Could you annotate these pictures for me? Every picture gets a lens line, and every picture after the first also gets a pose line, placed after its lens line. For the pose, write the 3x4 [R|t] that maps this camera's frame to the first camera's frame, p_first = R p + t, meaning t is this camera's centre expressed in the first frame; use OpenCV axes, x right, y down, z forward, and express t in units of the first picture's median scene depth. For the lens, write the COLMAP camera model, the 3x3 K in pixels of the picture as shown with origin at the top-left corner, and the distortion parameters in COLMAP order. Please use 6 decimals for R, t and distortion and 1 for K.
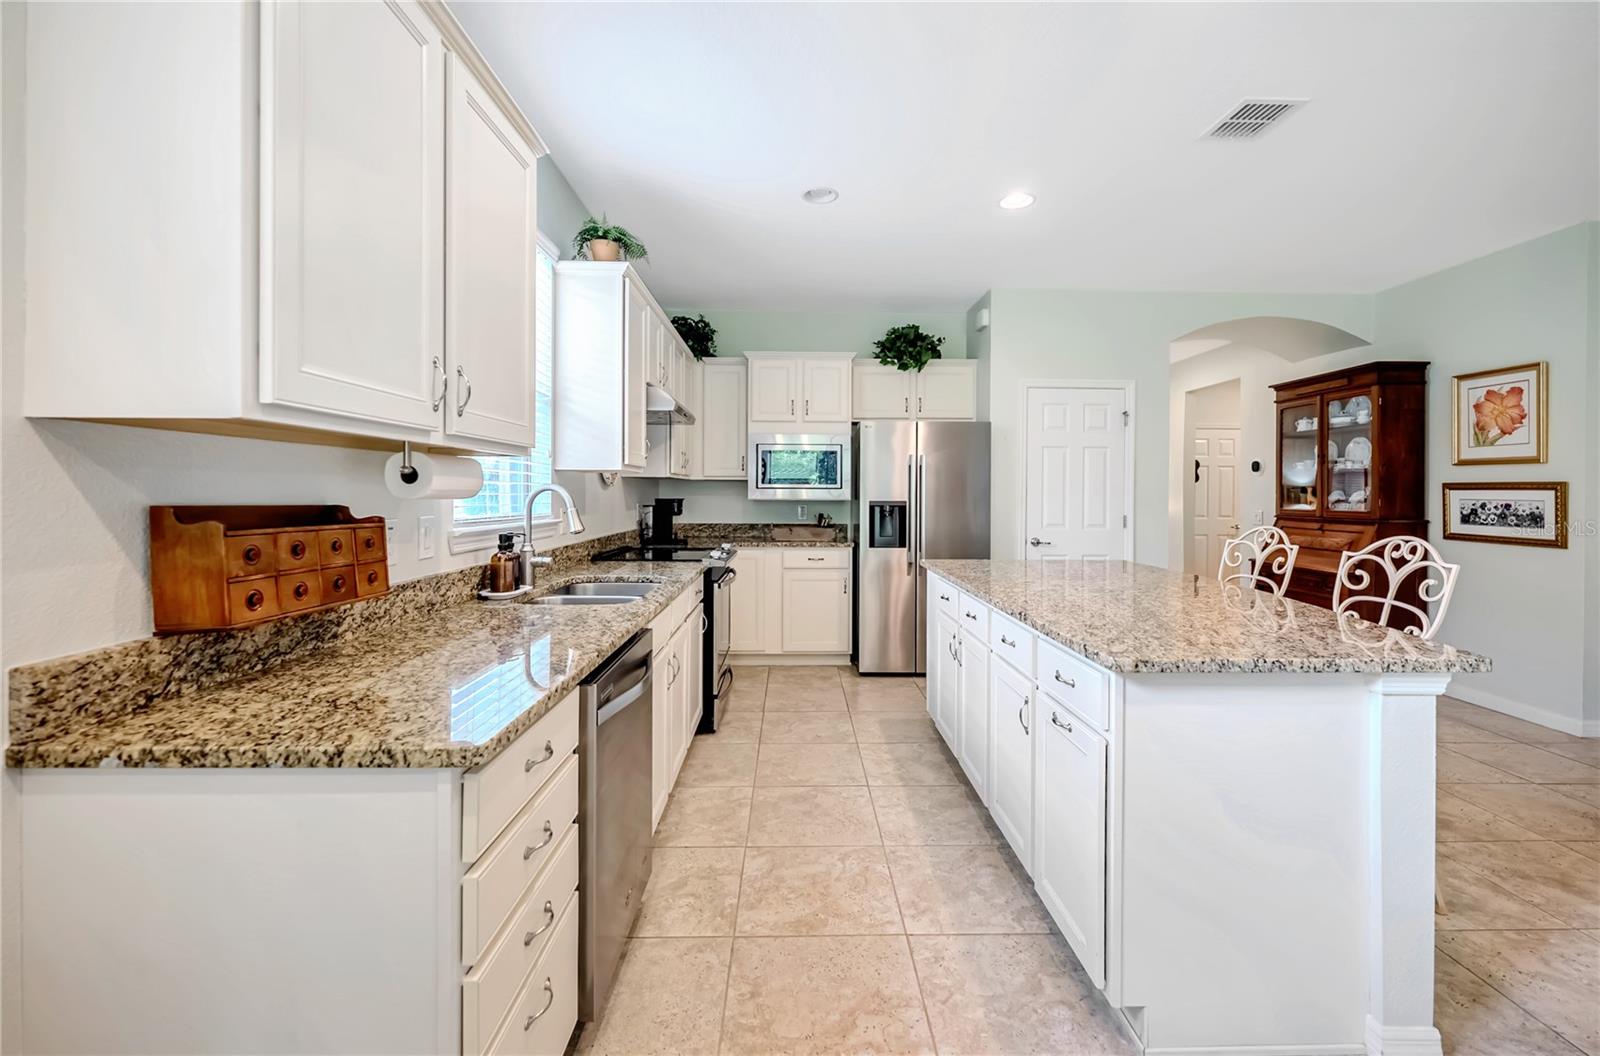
lens RADIAL K [[675.3, 0, 810.7], [0, 675.3, 495.9], [0, 0, 1]] dist [0.000837, 0.000022]
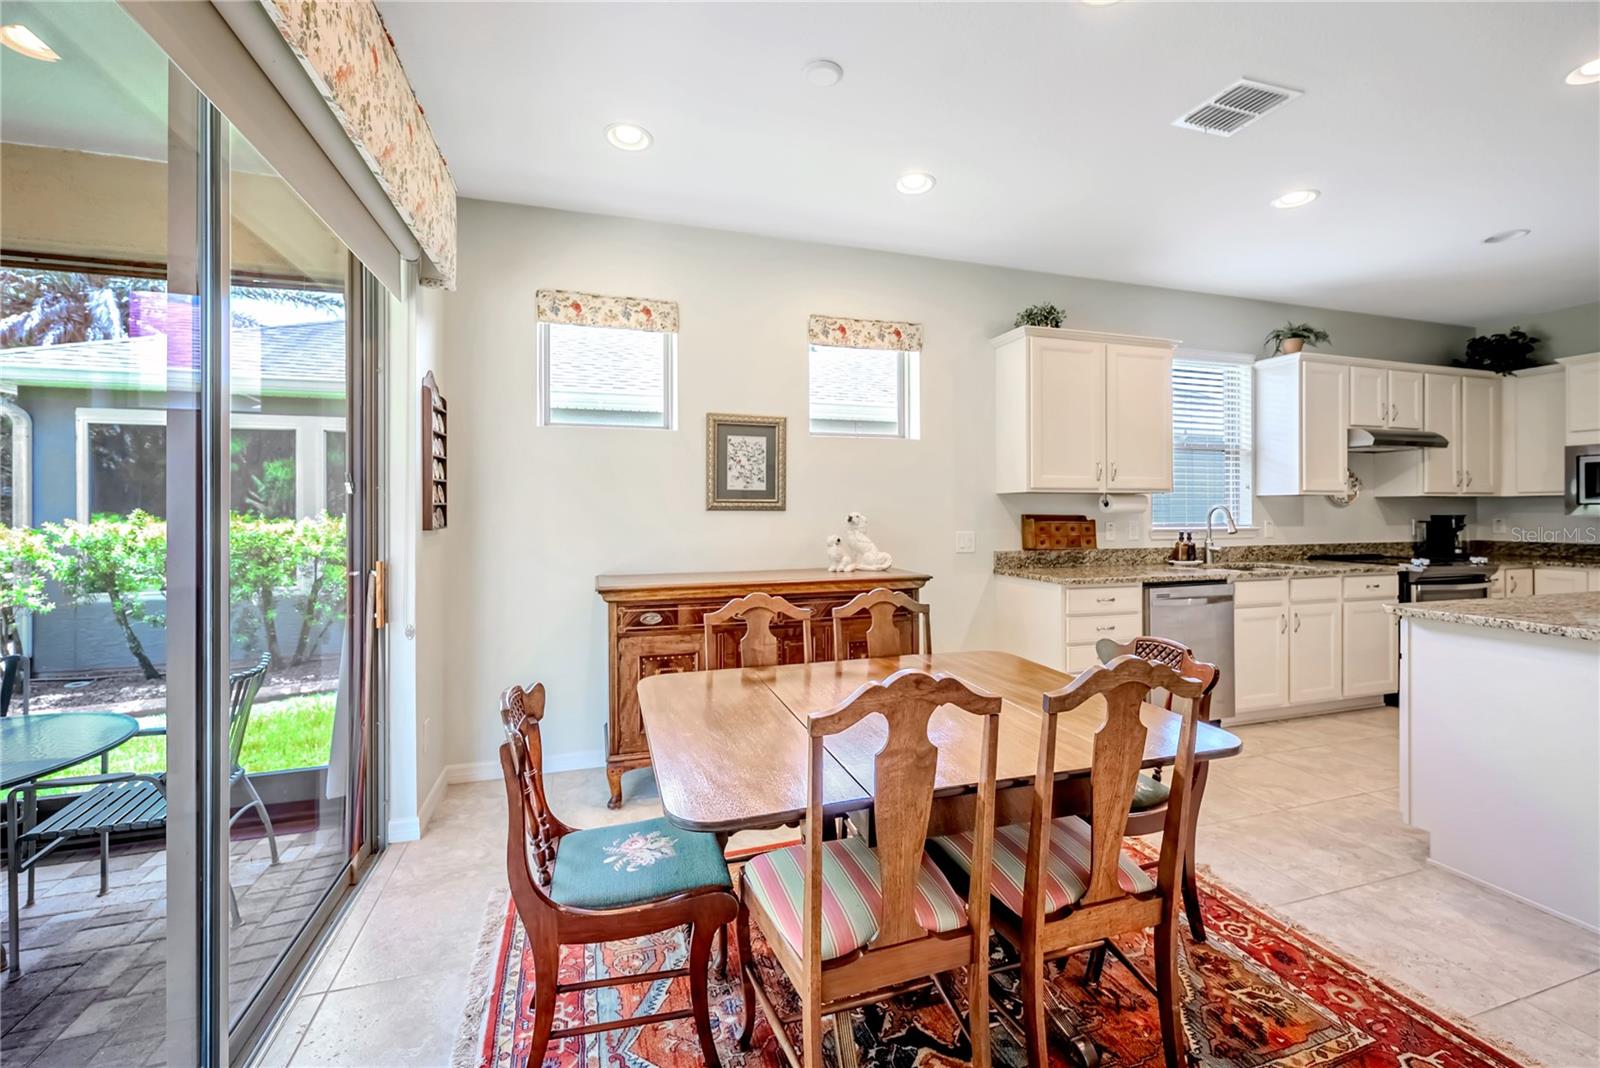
lens RADIAL K [[662.5, 0, 804.1], [0, 662.5, 511.1], [0, 0, 1]] dist [0.000077, -0.000208]
pose [[0.275080, -0.005213, -0.961407, 1.558537], [-0.000807, 0.999984, -0.005653, 0.012753], [0.961421, 0.002331, 0.275071, -0.817564]]
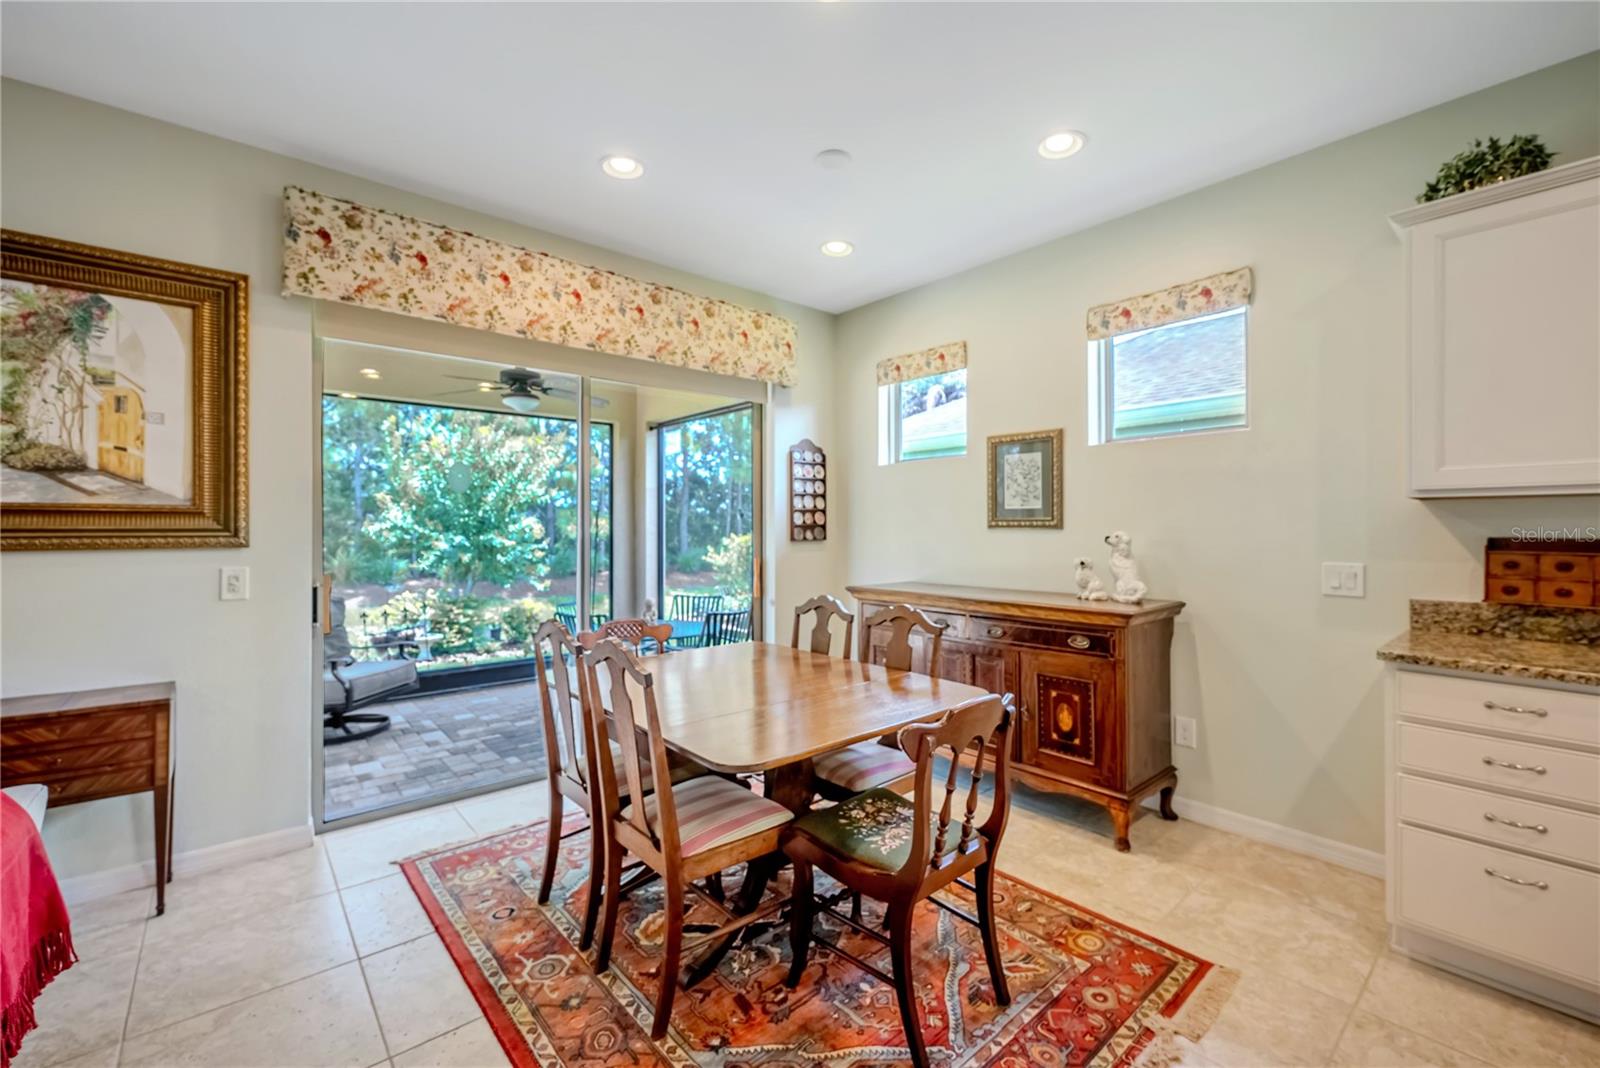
lens RADIAL K [[663.0, 0, 803.9], [0, 663.0, 529.5], [0, 0, 1]] dist [-0.000673, 0.000245]
pose [[-0.774218, -0.004344, -0.632904, 1.326645], [-0.006633, 0.999977, 0.001249, 0.001846], [0.632884, 0.005165, -0.774229, 0.884060]]
